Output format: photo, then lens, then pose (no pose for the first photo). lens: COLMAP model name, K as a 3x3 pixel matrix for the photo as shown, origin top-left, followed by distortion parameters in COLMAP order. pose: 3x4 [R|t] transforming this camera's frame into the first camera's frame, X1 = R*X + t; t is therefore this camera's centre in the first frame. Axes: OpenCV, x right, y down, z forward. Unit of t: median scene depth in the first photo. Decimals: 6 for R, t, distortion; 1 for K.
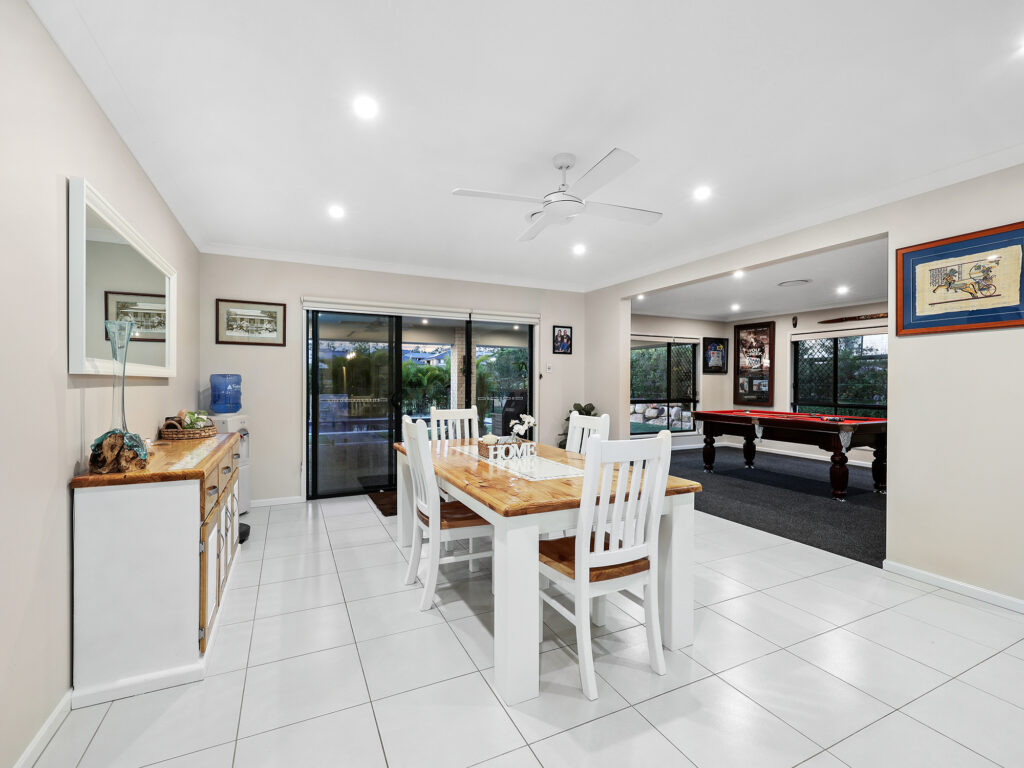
lens RADIAL K [[462.7, 0, 509.0], [0, 462.7, 386.9], [0, 0, 1]] dist [-0.002828, -0.000068]
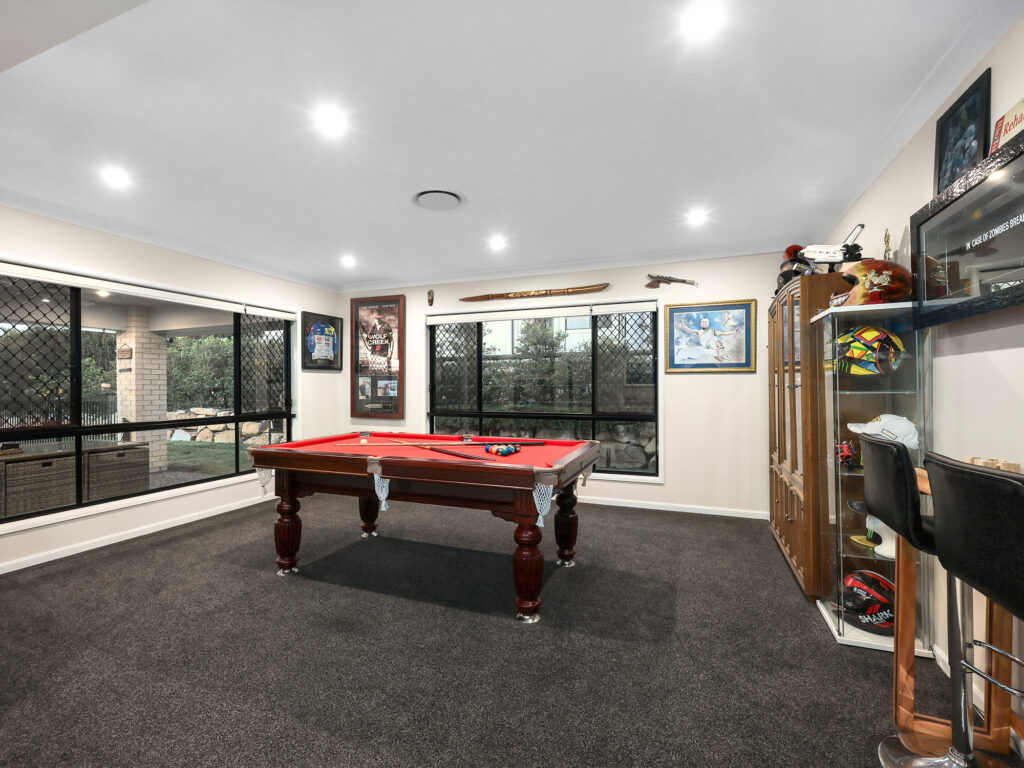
lens RADIAL K [[462.7, 0, 508.9], [0, 462.7, 388.0], [0, 0, 1]] dist [-0.002828, -0.000068]
pose [[0.732881, -0.010277, 0.680279, 0.206615], [0.013046, 0.999914, 0.001051, -0.002220], [-0.680232, 0.008104, 0.732952, 0.369951]]
